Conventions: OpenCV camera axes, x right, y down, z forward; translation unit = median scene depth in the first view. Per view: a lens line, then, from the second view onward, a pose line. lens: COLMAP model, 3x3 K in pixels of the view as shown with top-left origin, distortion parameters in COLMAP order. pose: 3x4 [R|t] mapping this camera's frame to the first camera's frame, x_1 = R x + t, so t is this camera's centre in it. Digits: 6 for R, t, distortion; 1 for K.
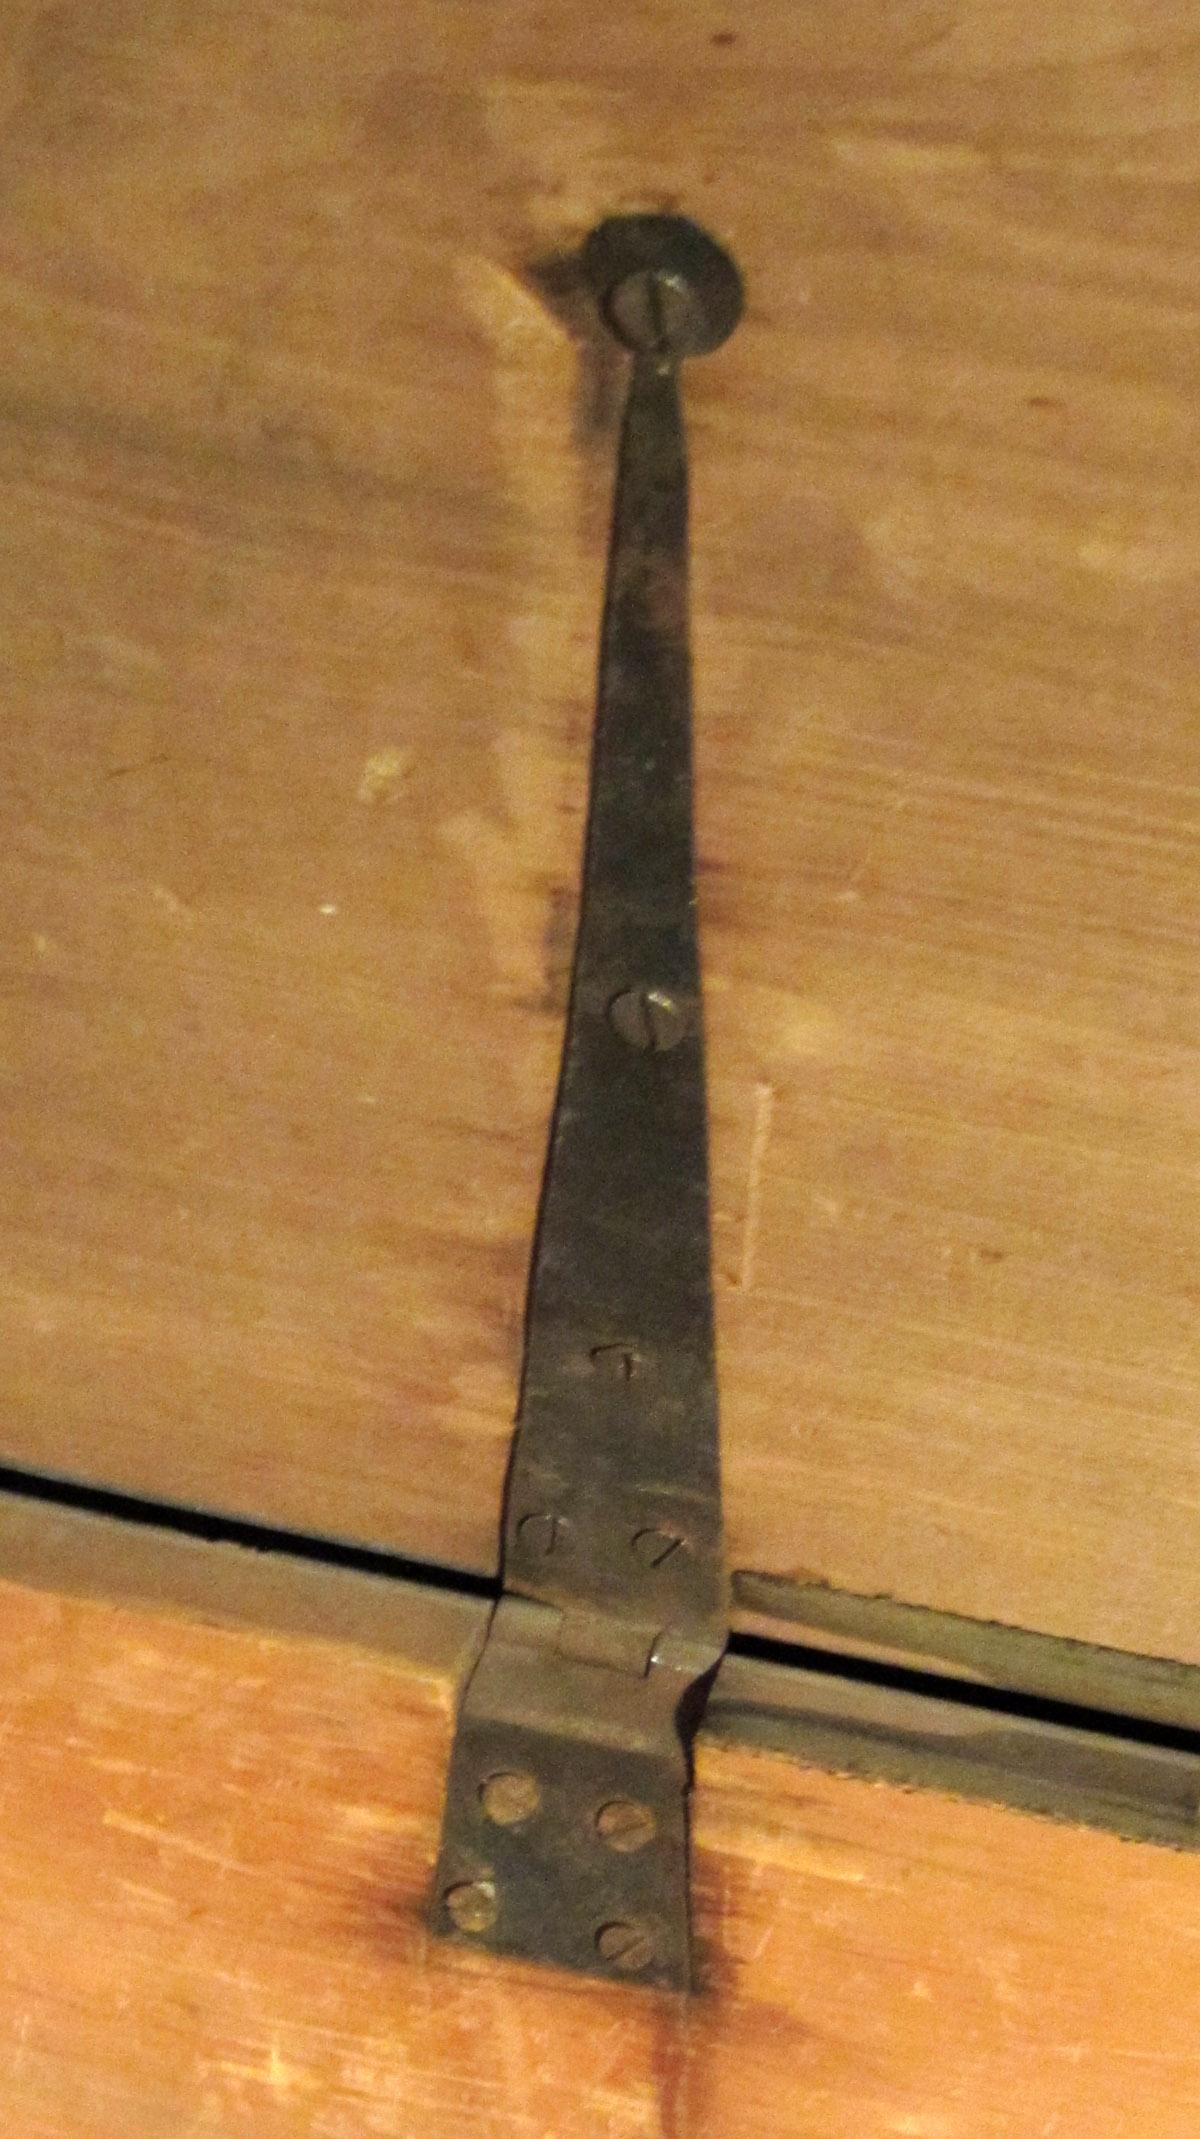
lens RADIAL K [[2713.7, 0, 819.5], [0, 2713.7, 1072.1], [0, 0, 1]] dist [-0.031714, -0.060720]
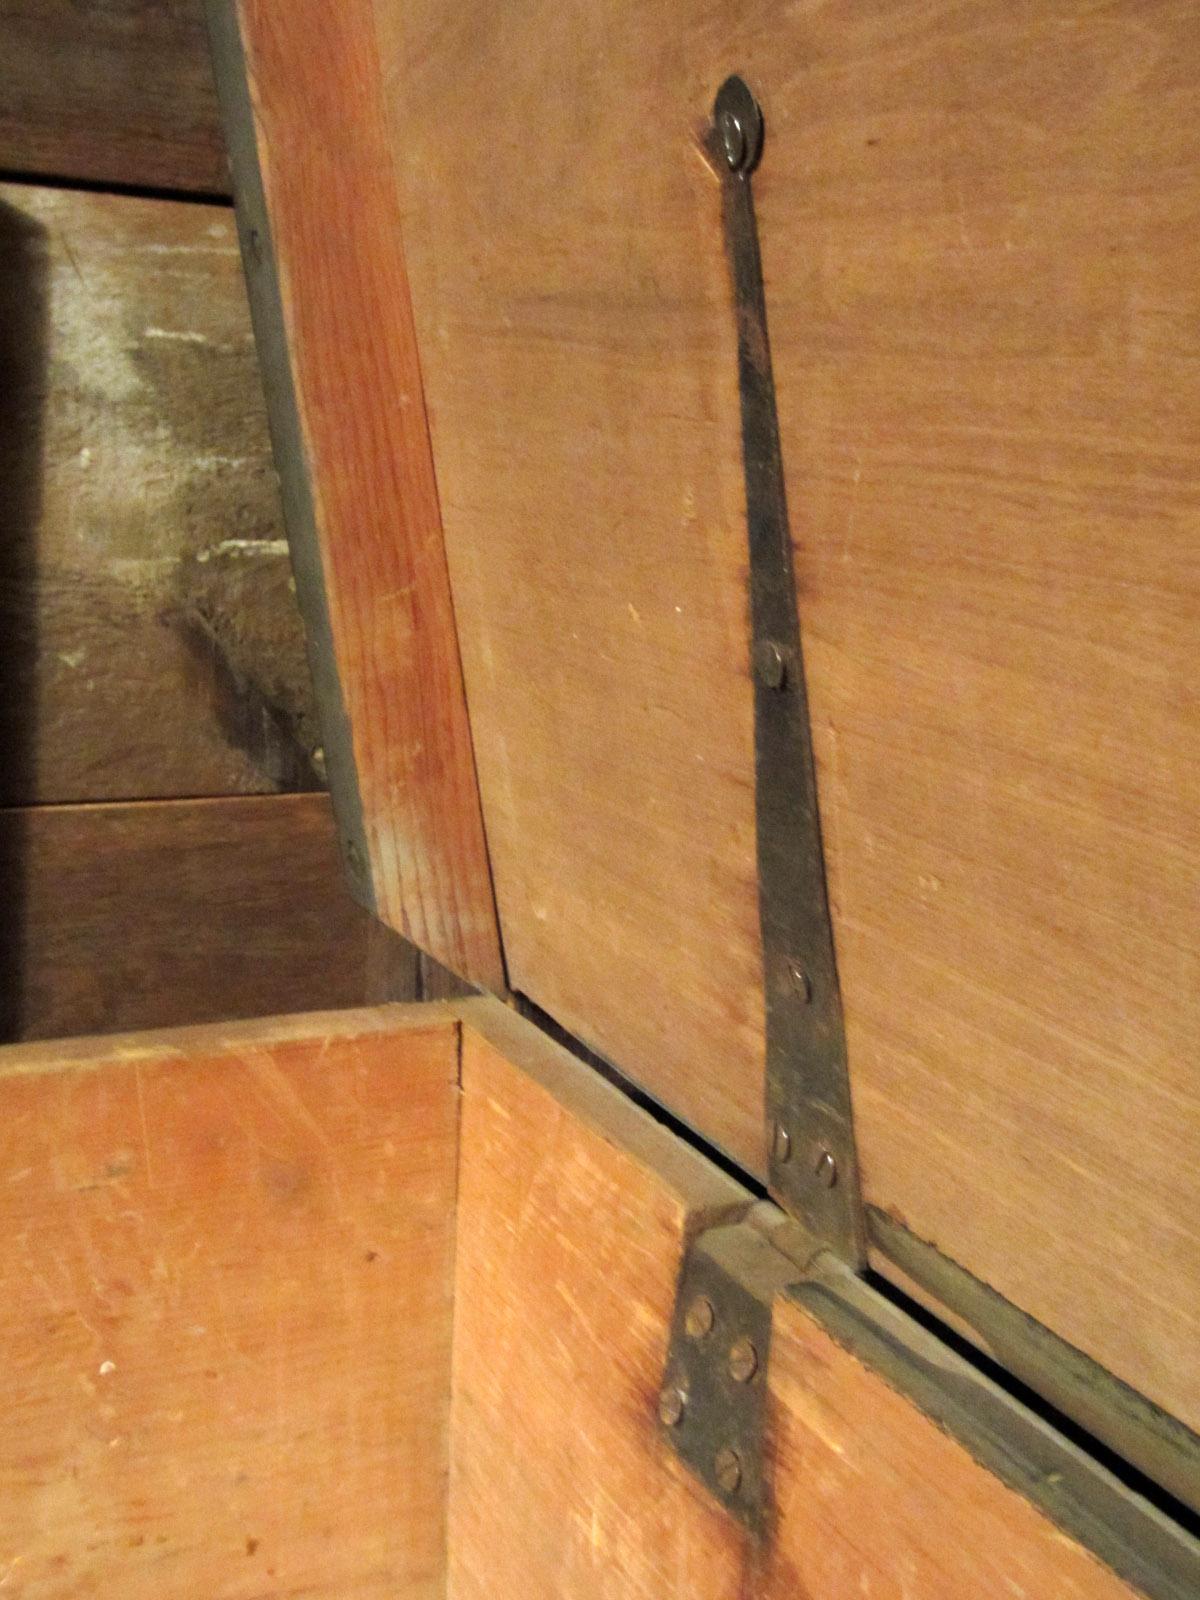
lens RADIAL K [[1700.3, 0, 600.0], [0, 1700.3, 800.0], [0, 0, 1]] dist [-0.024145, -0.028537]
pose [[0.644167, 0.130130, -0.753734, 0.508229], [-0.417197, 0.885709, -0.203635, 0.237631], [0.641090, 0.445630, 0.624834, 0.293052]]
